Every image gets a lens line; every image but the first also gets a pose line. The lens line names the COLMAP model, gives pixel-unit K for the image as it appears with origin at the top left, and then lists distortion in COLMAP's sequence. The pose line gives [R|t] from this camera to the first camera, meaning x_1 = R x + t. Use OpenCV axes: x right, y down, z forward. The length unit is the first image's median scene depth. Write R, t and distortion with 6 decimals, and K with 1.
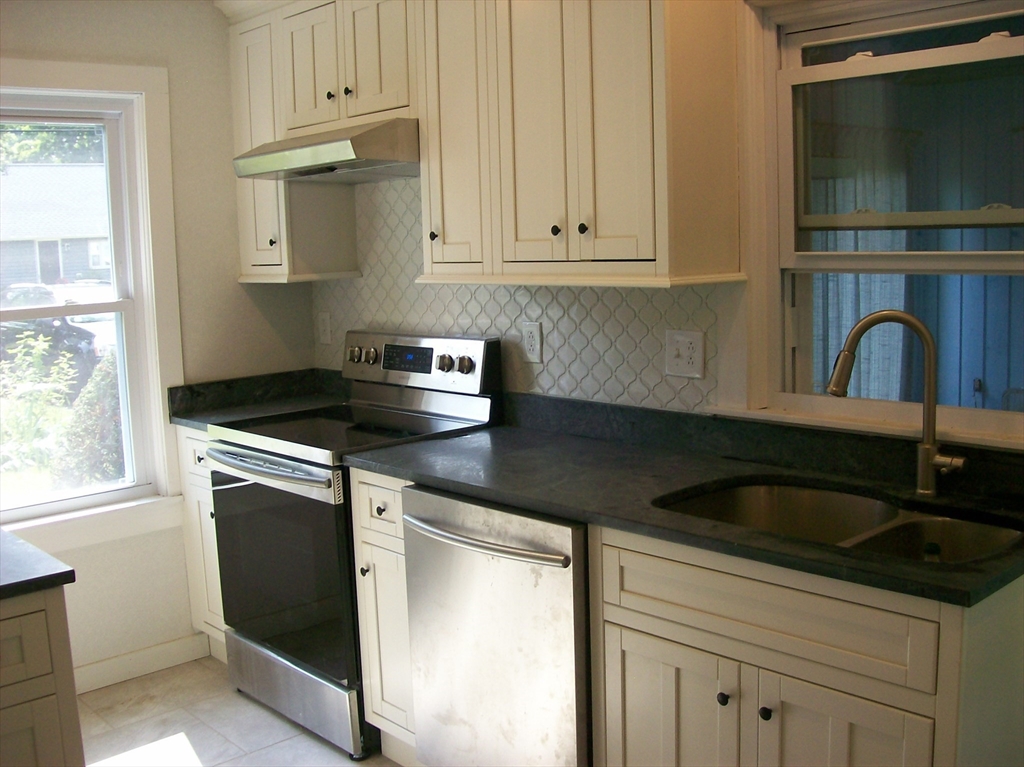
lens RADIAL K [[1083.5, 0, 512.0], [0, 1083.5, 383.5], [0, 0, 1]] dist [-0.206803, 0.202857]
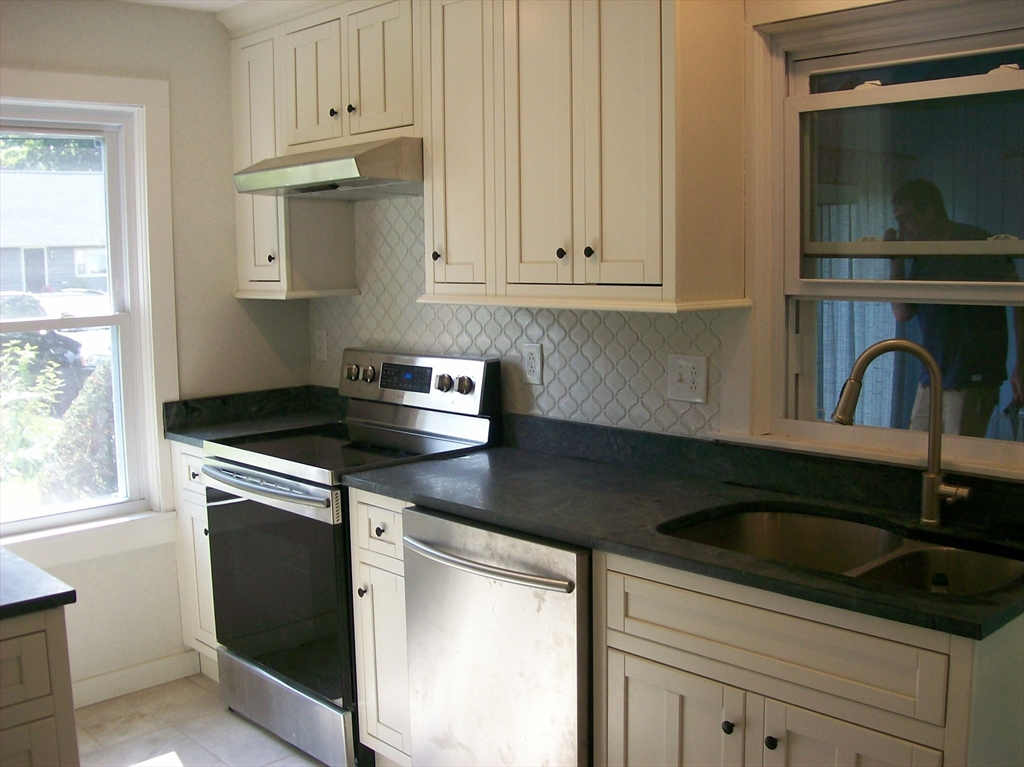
lens RADIAL K [[1083.5, 0, 512.0], [0, 1083.5, 383.5], [0, 0, 1]] dist [-0.206803, 0.202857]
pose [[0.999778, 0.014887, 0.014907, -0.015793], [-0.014677, 0.999794, -0.014051, -0.005917], [-0.015113, 0.013829, 0.999790, 0.003440]]
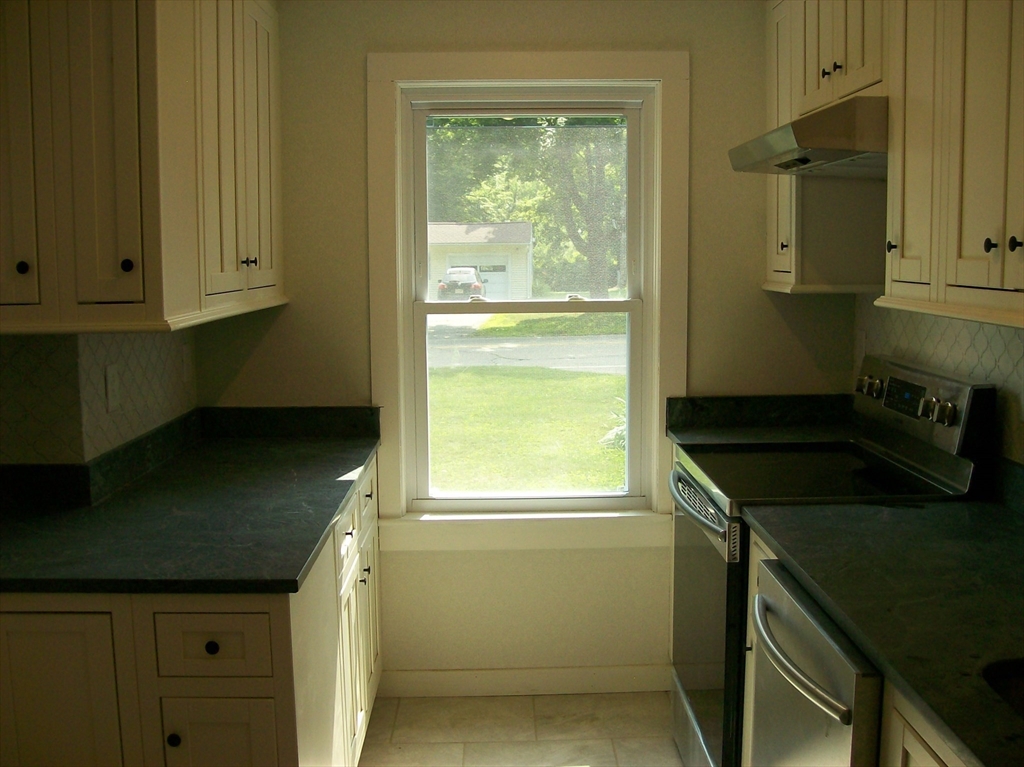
lens RADIAL K [[1083.5, 0, 512.0], [0, 1083.5, 383.5], [0, 0, 1]] dist [-0.206803, 0.202857]
pose [[0.746569, 0.107209, -0.656614, 0.233437], [-0.103728, 0.993619, 0.044296, -0.043768], [0.657173, 0.035040, 0.752925, 0.247945]]
